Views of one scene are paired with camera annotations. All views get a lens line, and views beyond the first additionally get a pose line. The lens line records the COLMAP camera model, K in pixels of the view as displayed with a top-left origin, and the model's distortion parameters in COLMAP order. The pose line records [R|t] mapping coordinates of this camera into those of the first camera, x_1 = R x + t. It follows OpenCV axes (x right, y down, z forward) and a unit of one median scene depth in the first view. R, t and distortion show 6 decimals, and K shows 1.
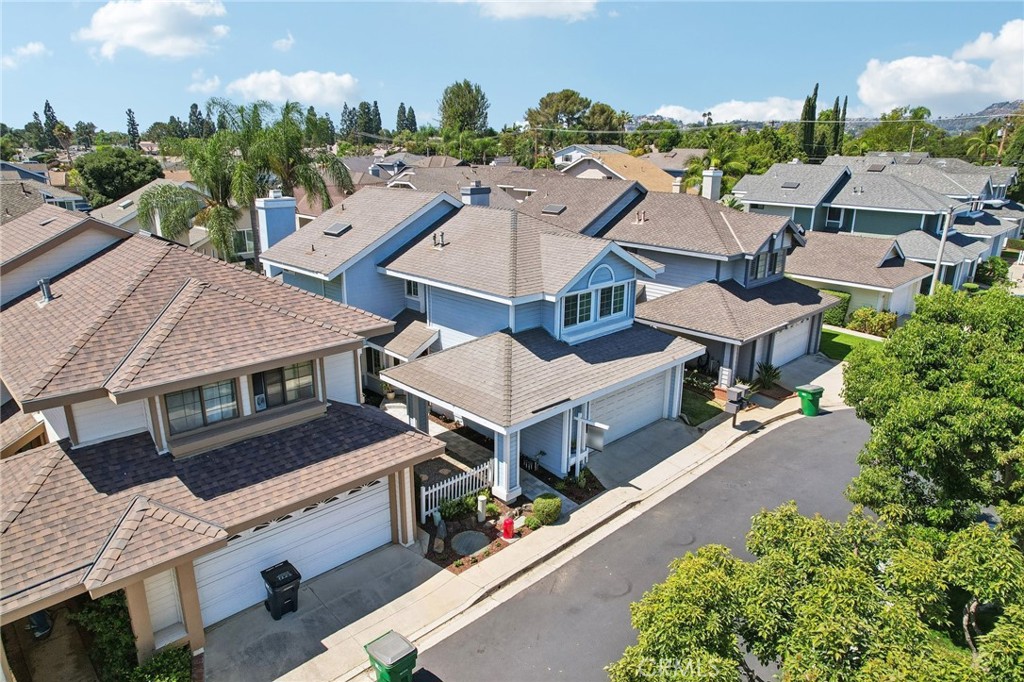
lens RADIAL K [[648.8, 0, 543.6], [0, 648.8, 315.1], [0, 0, 1]] dist [-0.000485, 0.000668]
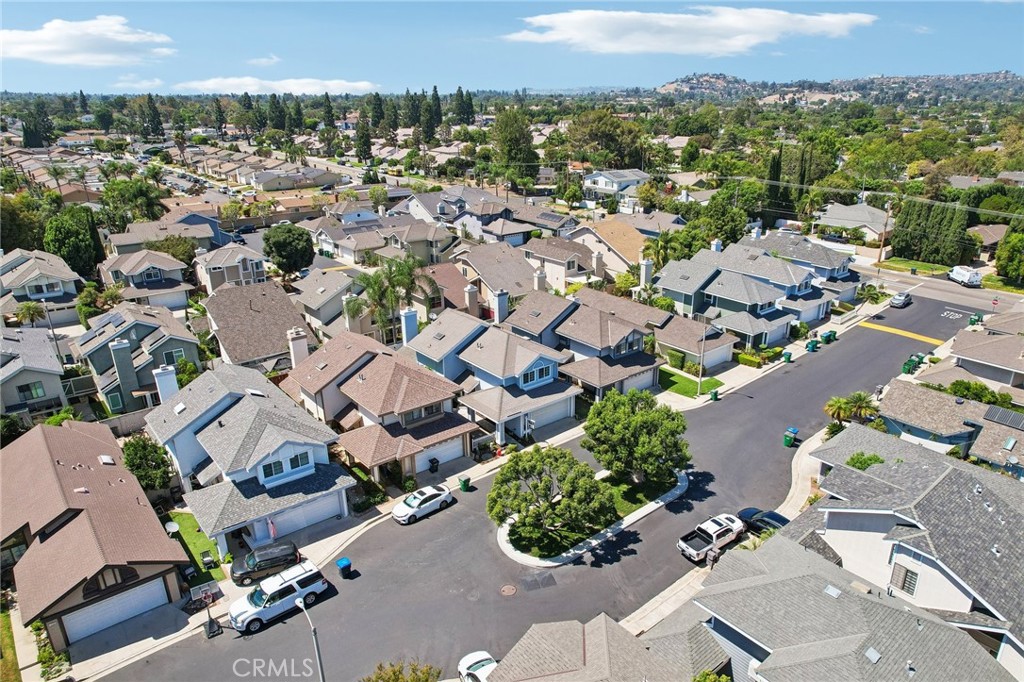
lens RADIAL K [[643.0, 0, 512.0], [0, 643.0, 341.0], [0, 0, 1]] dist [-0.002672, -0.000601]
pose [[0.990940, 0.015062, -0.133456, 0.369495], [-0.002485, 0.995577, 0.093911, -0.449811], [0.134281, -0.092729, 0.986595, -1.798309]]
